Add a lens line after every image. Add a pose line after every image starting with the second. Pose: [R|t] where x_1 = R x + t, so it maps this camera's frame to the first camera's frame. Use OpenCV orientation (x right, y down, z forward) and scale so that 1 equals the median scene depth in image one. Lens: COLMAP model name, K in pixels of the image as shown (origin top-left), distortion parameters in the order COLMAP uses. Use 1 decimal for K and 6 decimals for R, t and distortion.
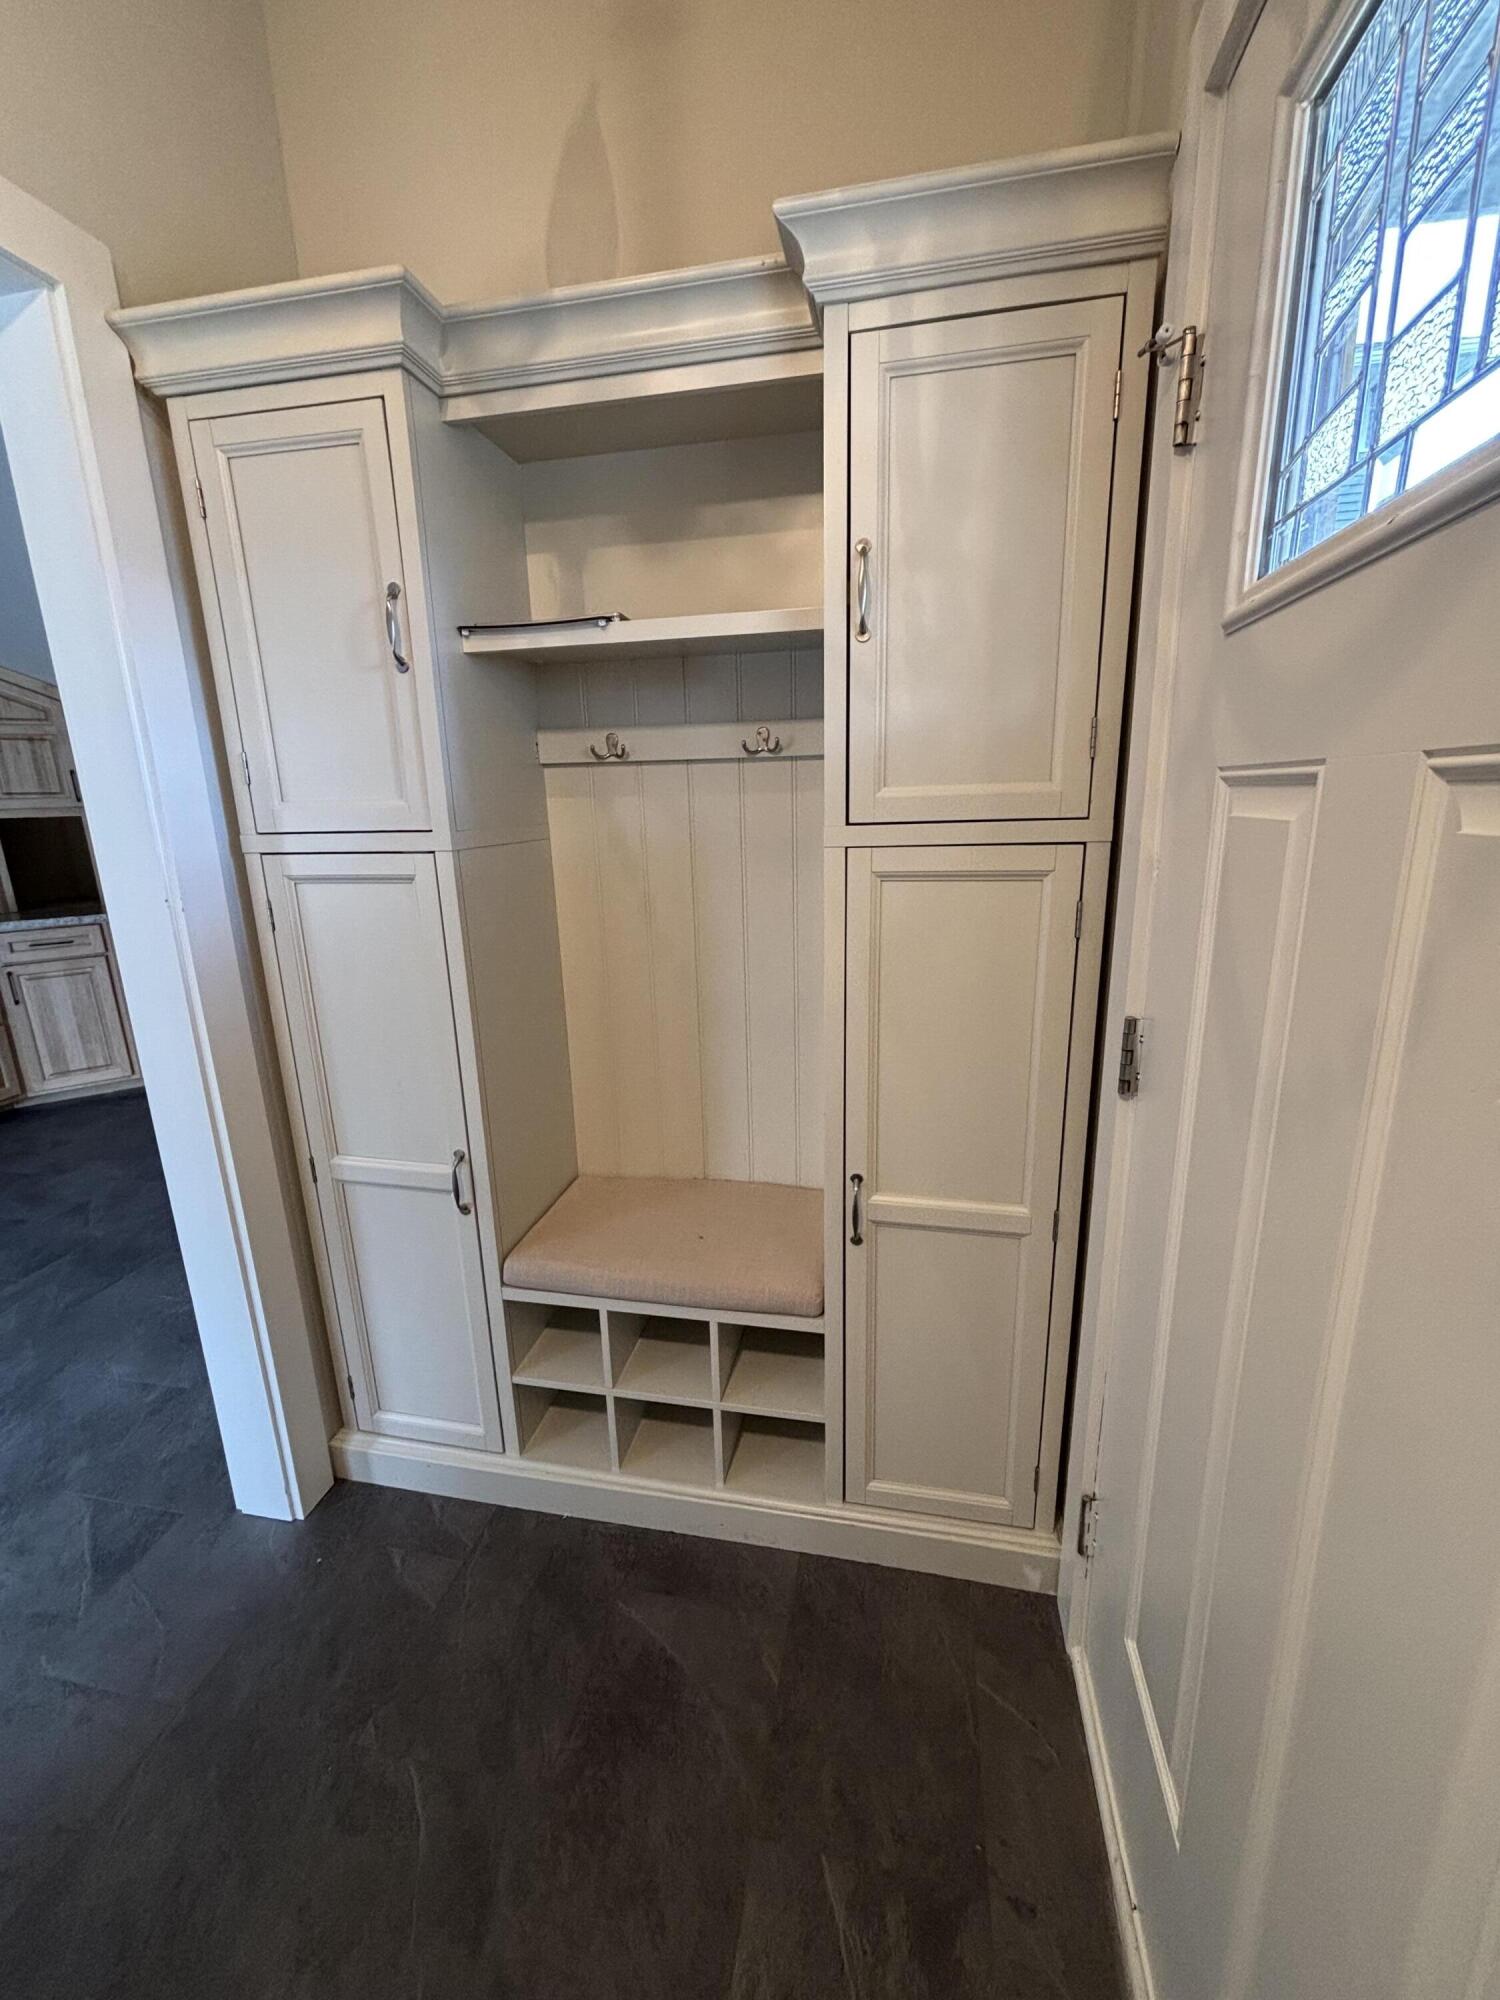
lens RADIAL K [[794.9, 0, 750.0], [0, 794.9, 1000.0], [0, 0, 1]] dist [0.018048, -0.000003]
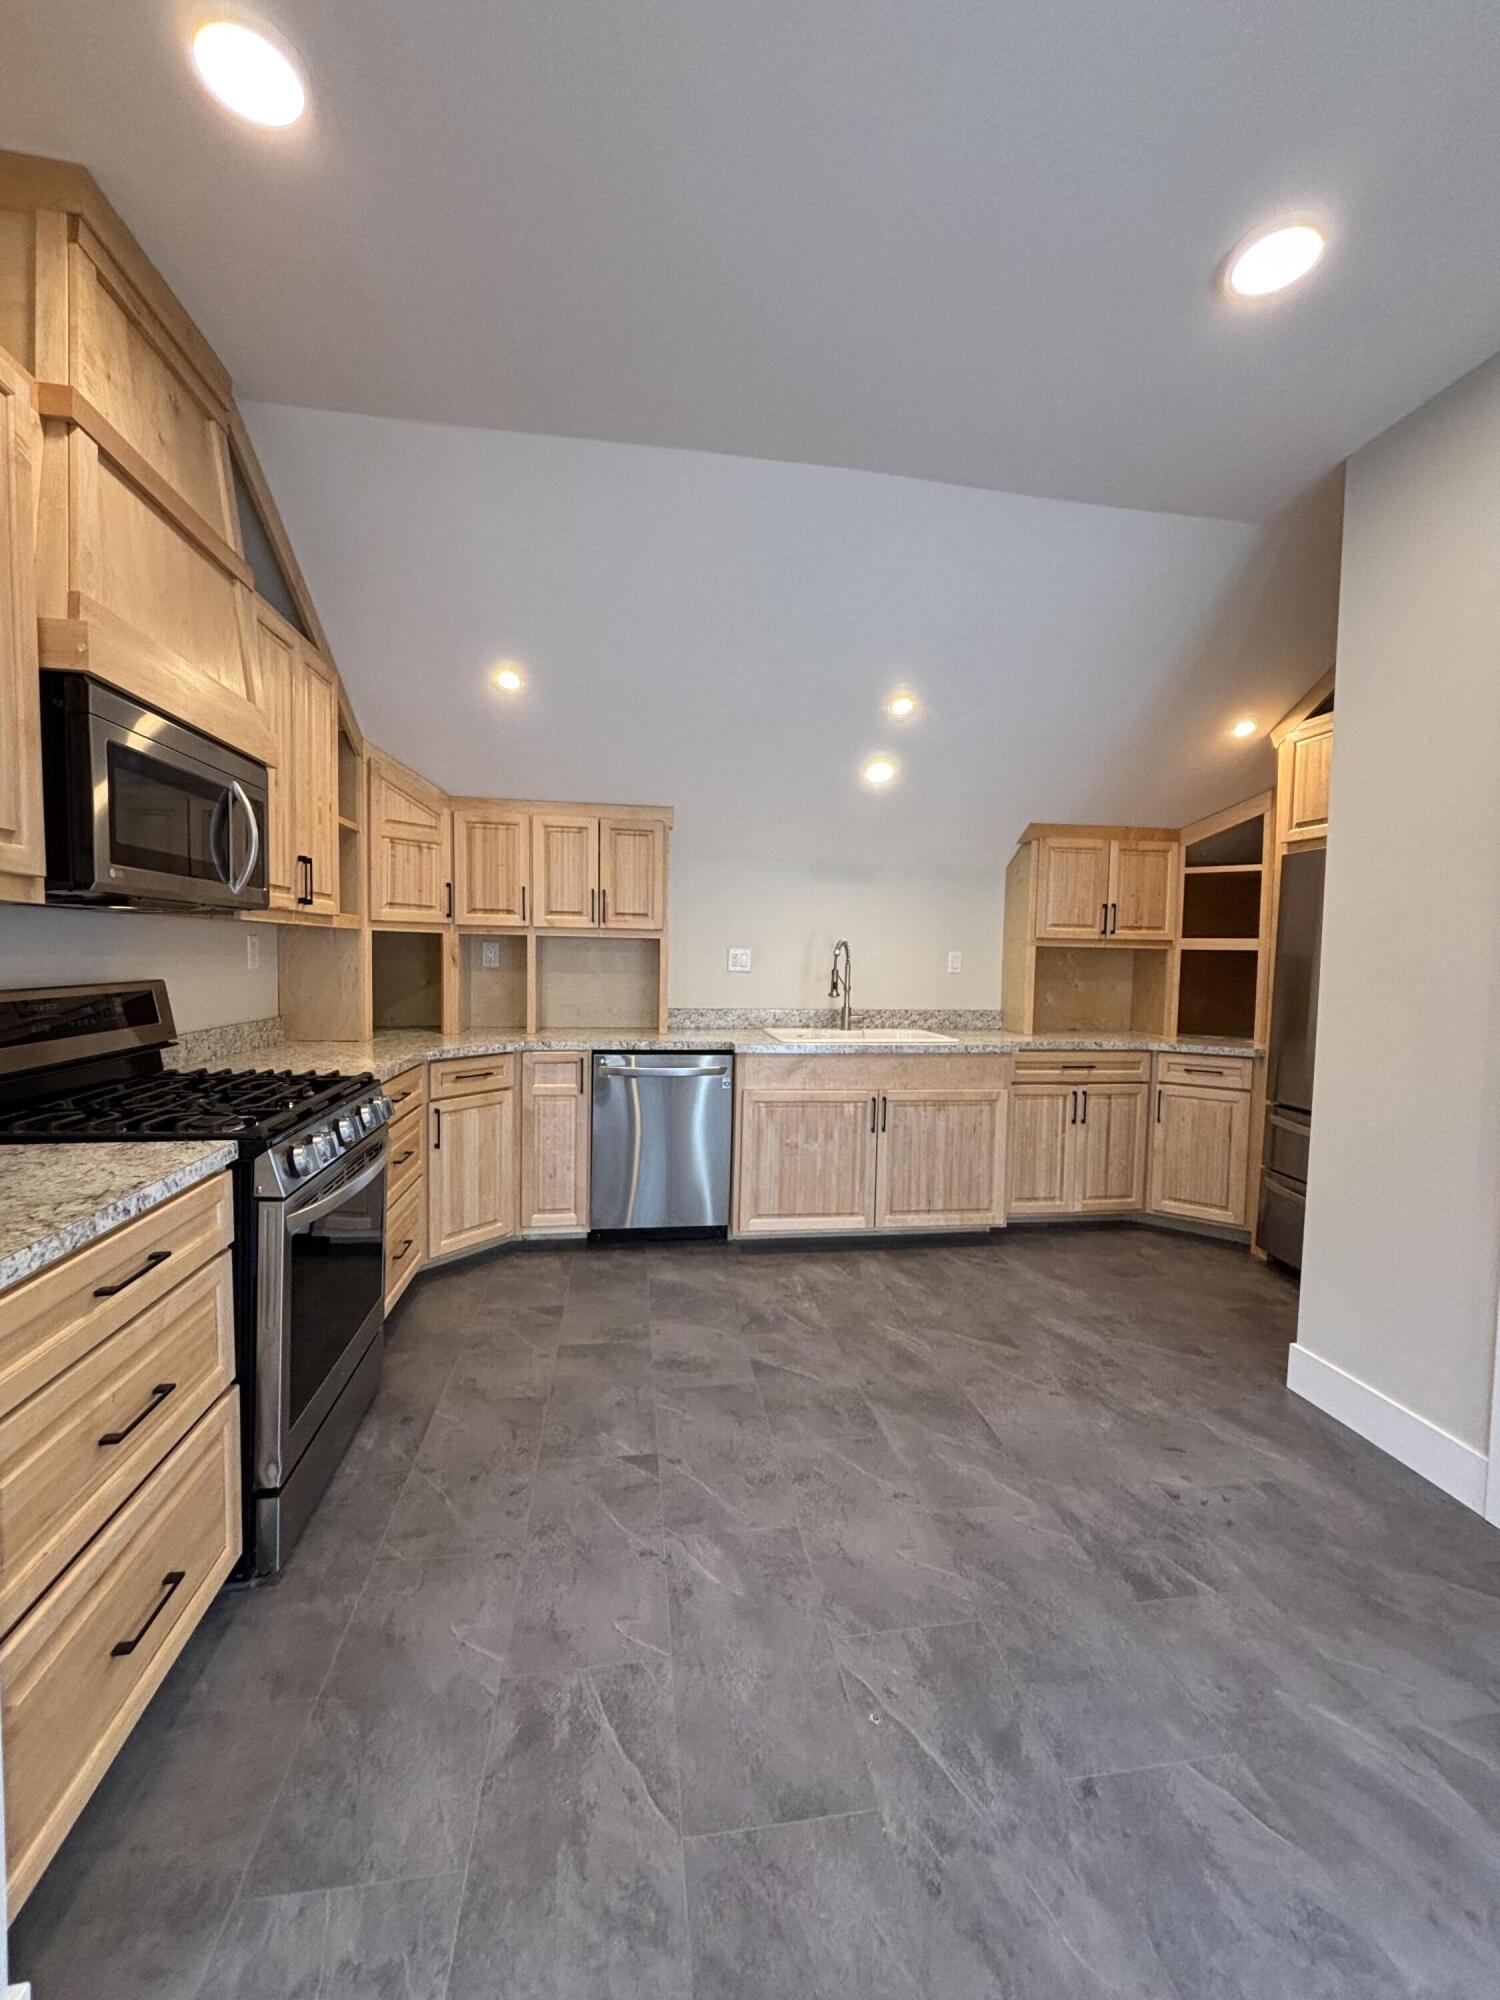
lens RADIAL K [[809.3, 0, 750.0], [0, 809.3, 1000.0], [0, 0, 1]] dist [-0.000657, -0.000373]
pose [[0.933832, 0.023418, 0.356944, -0.888277], [0.044964, 0.982255, -0.182078, 0.021286], [-0.354874, 0.186080, 0.916209, 0.096558]]
